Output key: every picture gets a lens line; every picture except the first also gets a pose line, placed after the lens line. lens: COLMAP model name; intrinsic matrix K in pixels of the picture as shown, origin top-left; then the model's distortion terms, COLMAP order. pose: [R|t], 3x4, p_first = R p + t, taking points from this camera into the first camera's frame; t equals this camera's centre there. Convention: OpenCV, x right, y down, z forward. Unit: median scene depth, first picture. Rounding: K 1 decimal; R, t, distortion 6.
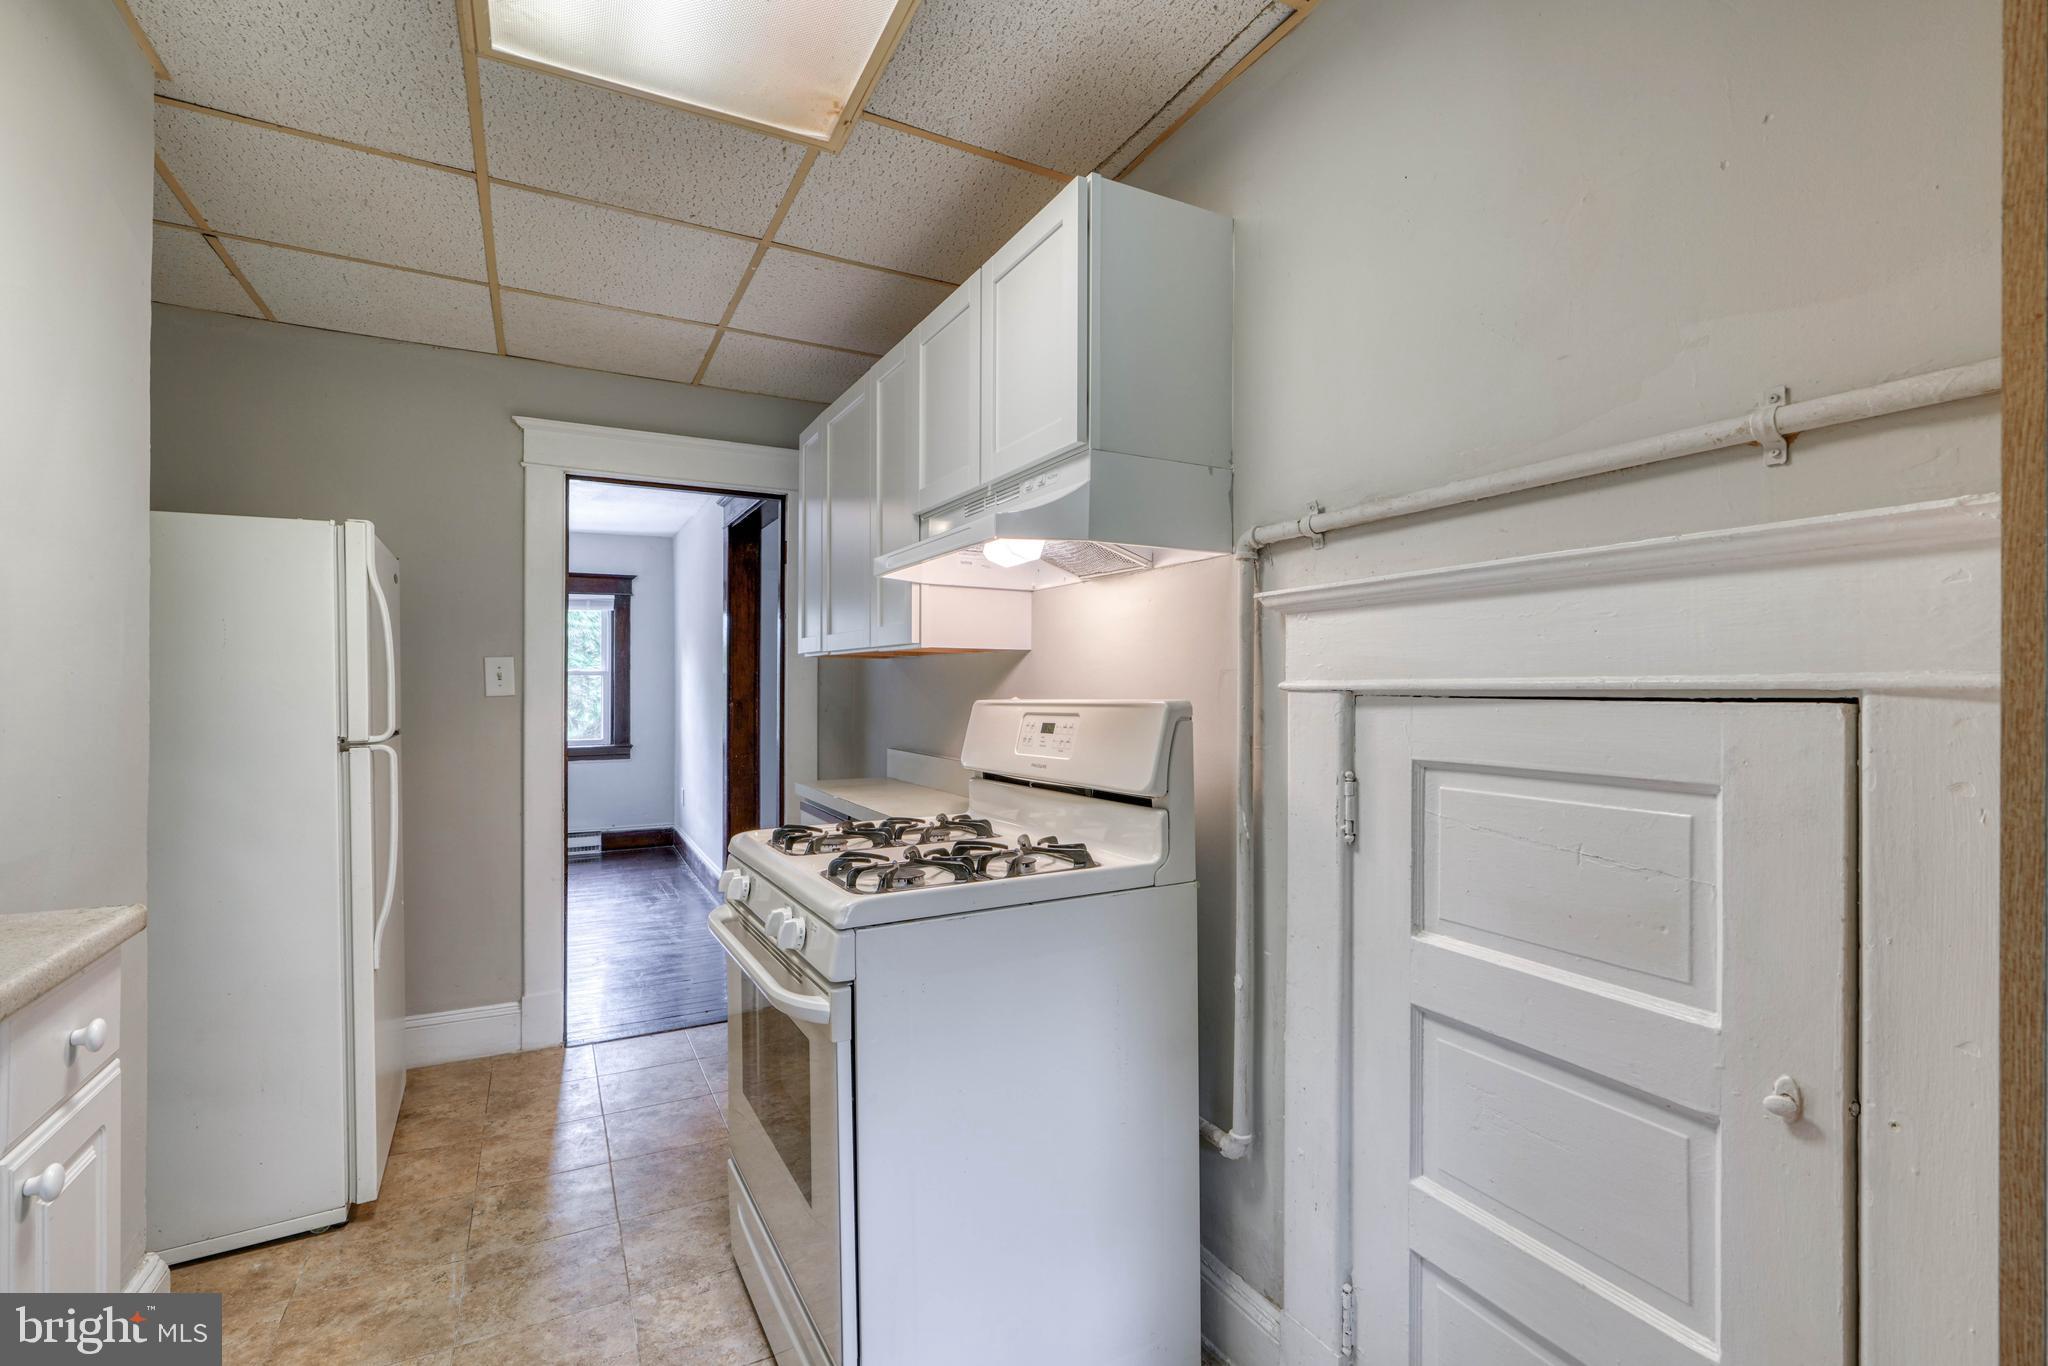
lens RADIAL K [[934.9, 0, 1022.1], [0, 934.9, 687.0], [0, 0, 1]] dist [-0.002379, 0.002023]
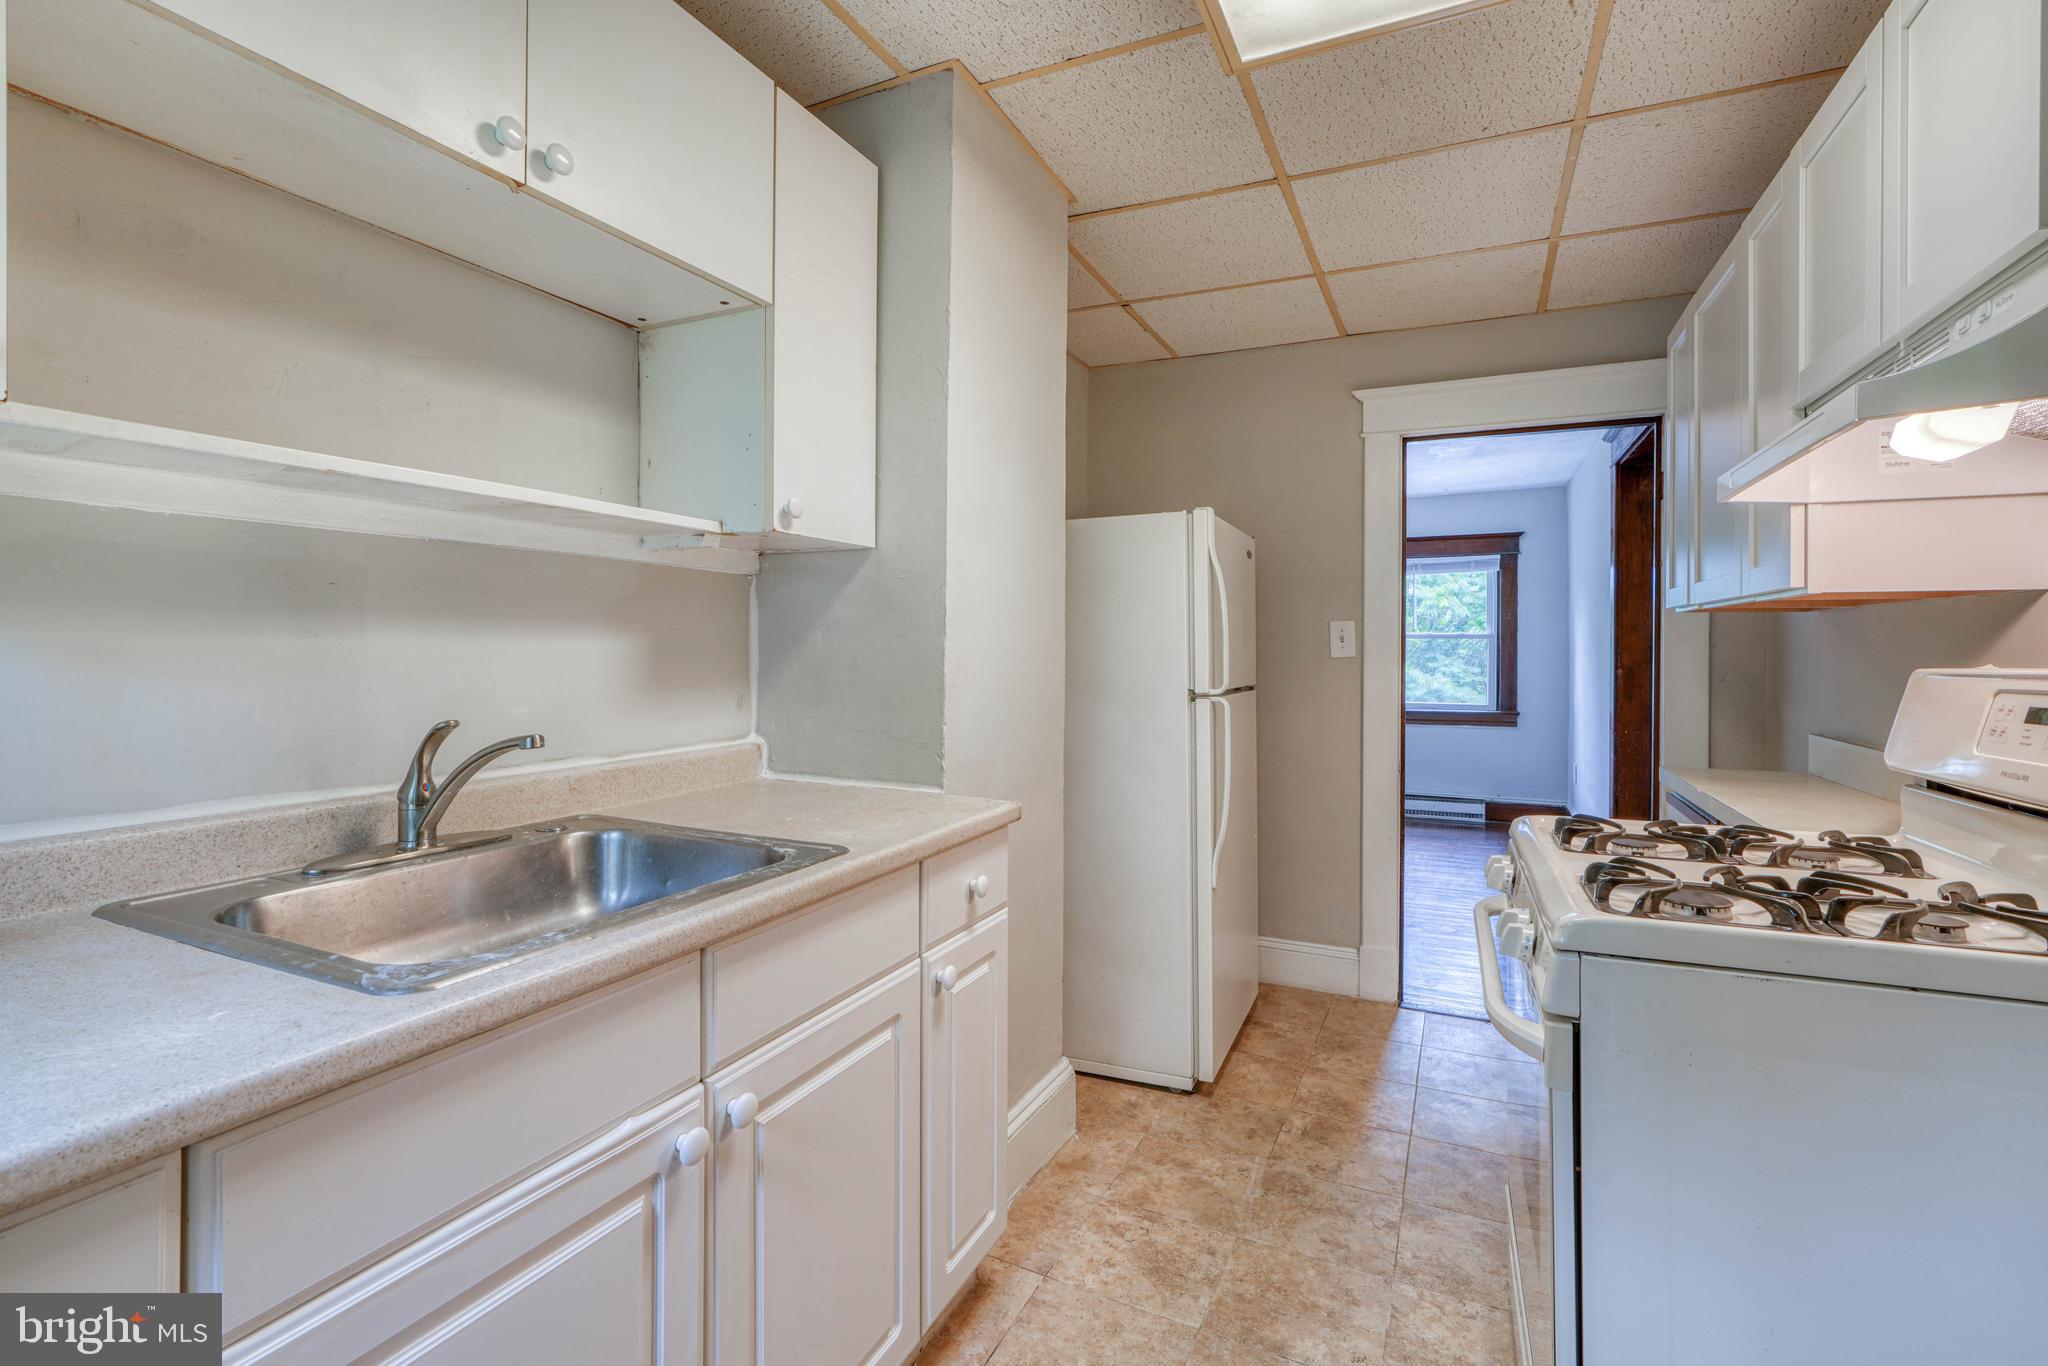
lens RADIAL K [[938.6, 0, 1020.4], [0, 938.6, 651.7], [0, 0, 1]] dist [-0.000839, 0.000853]
pose [[0.596981, 0.004052, -0.802245, 0.096758], [-0.004328, 0.999989, 0.001829, 0.003106], [0.802244, 0.002380, 0.596992, 0.083360]]
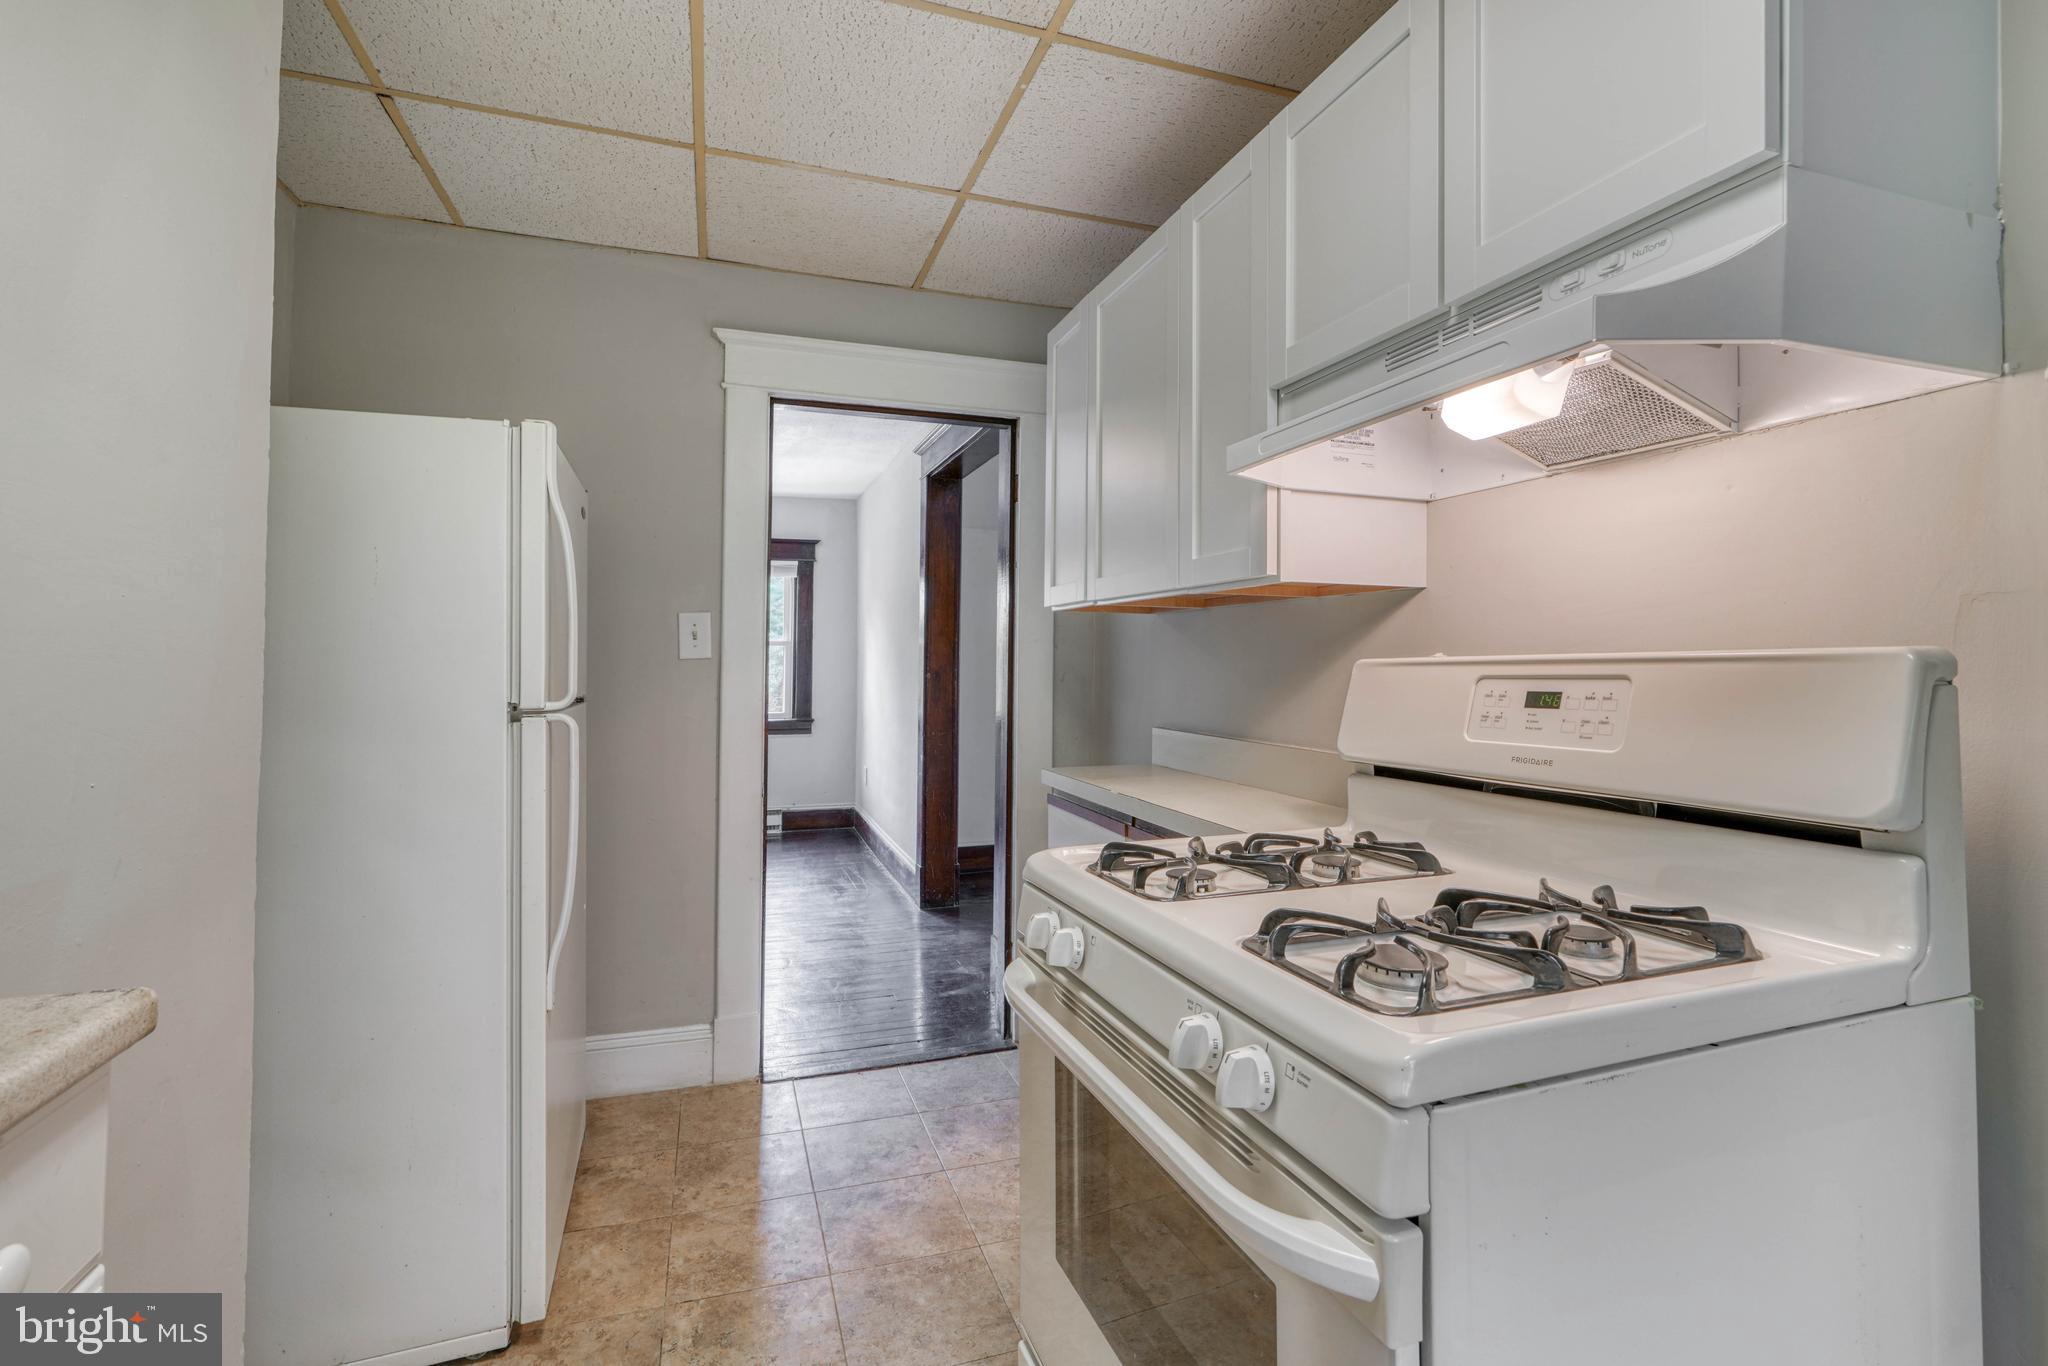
lens RADIAL K [[919.7, 0, 1010.9], [0, 919.7, 643.0], [0, 0, 1]] dist [-0.004189, 0.000215]
pose [[0.987076, 0.000521, -0.160251, -0.173643], [-0.004639, 0.999669, -0.025324, 0.018409], [0.160185, 0.025741, 0.986751, 0.272463]]
